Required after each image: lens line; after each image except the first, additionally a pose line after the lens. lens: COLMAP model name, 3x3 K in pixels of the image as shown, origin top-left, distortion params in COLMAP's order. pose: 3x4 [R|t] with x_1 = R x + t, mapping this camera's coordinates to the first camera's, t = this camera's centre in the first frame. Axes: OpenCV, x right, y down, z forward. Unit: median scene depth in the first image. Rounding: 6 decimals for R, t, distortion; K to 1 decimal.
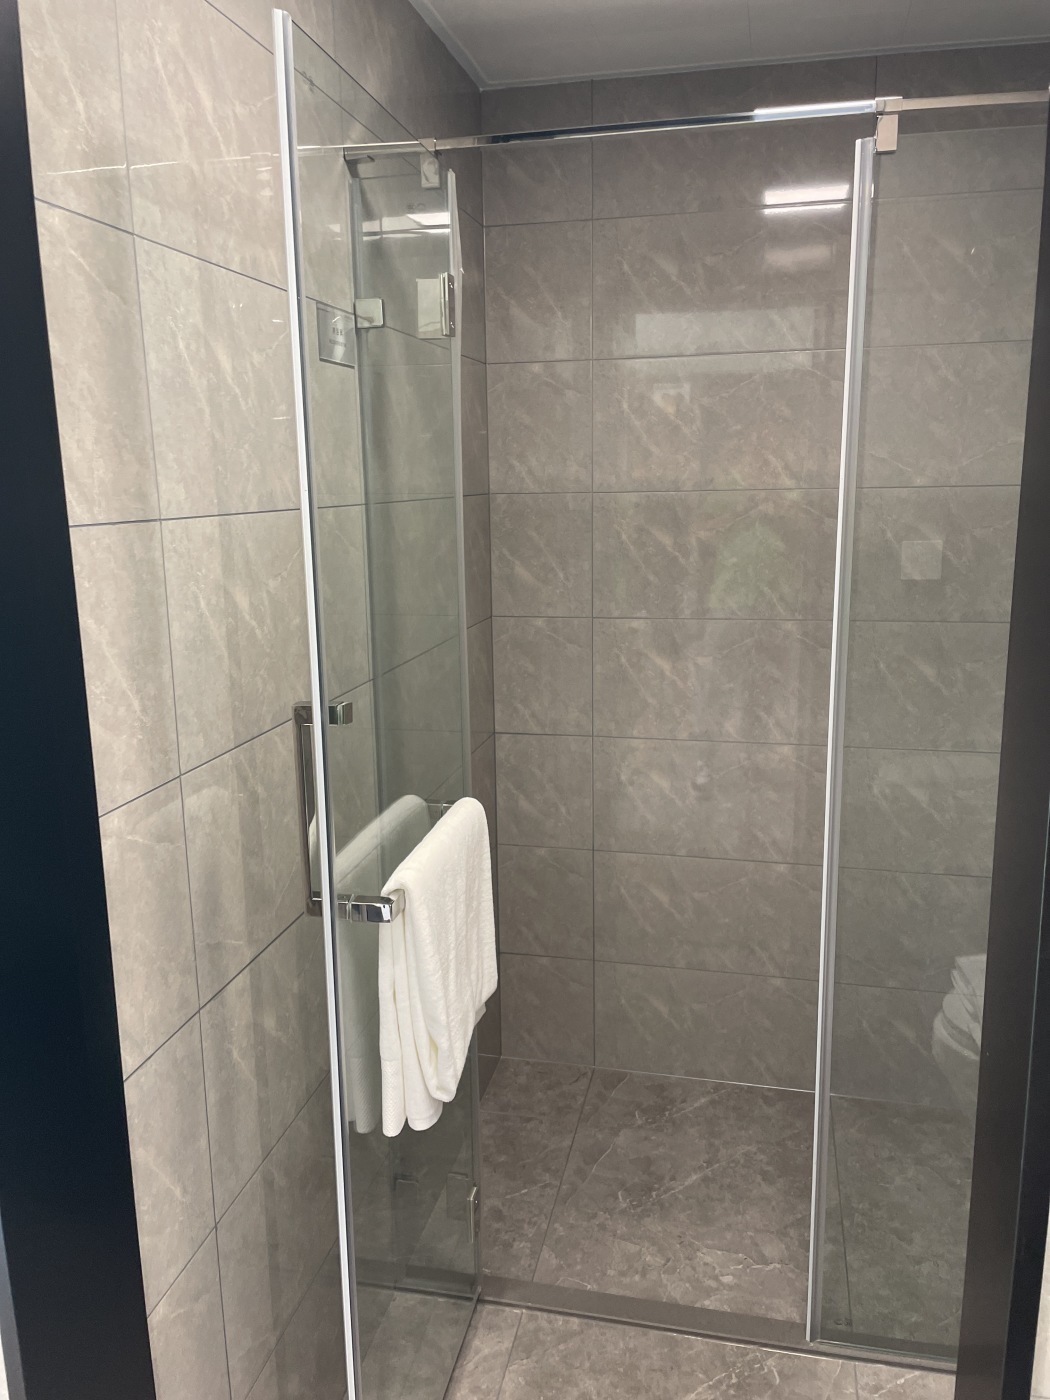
lens RADIAL K [[1063.0, 0, 525.7], [0, 1063.0, 704.9], [0, 0, 1]] dist [0.057476, -0.062496]
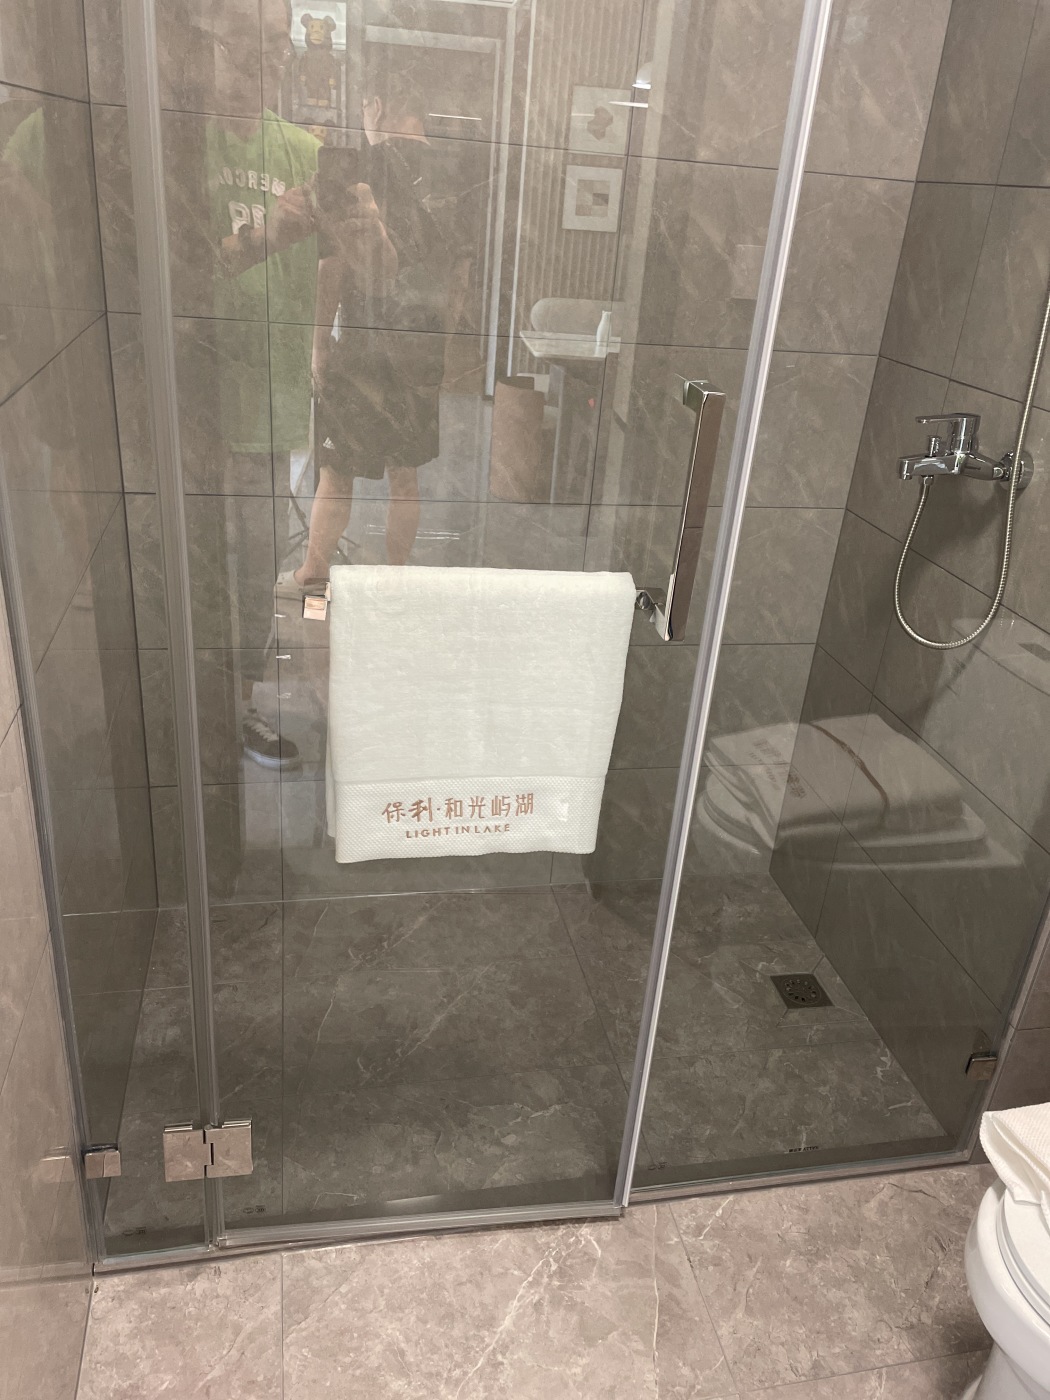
lens RADIAL K [[1063.0, 0, 533.6], [0, 1063.0, 695.9], [0, 0, 1]] dist [0.057476, -0.062496]
pose [[0.901140, -0.106105, 0.420343, -0.118147], [-0.007012, 0.965893, 0.258846, -0.034865], [-0.433471, -0.236204, 0.869661, 0.316455]]
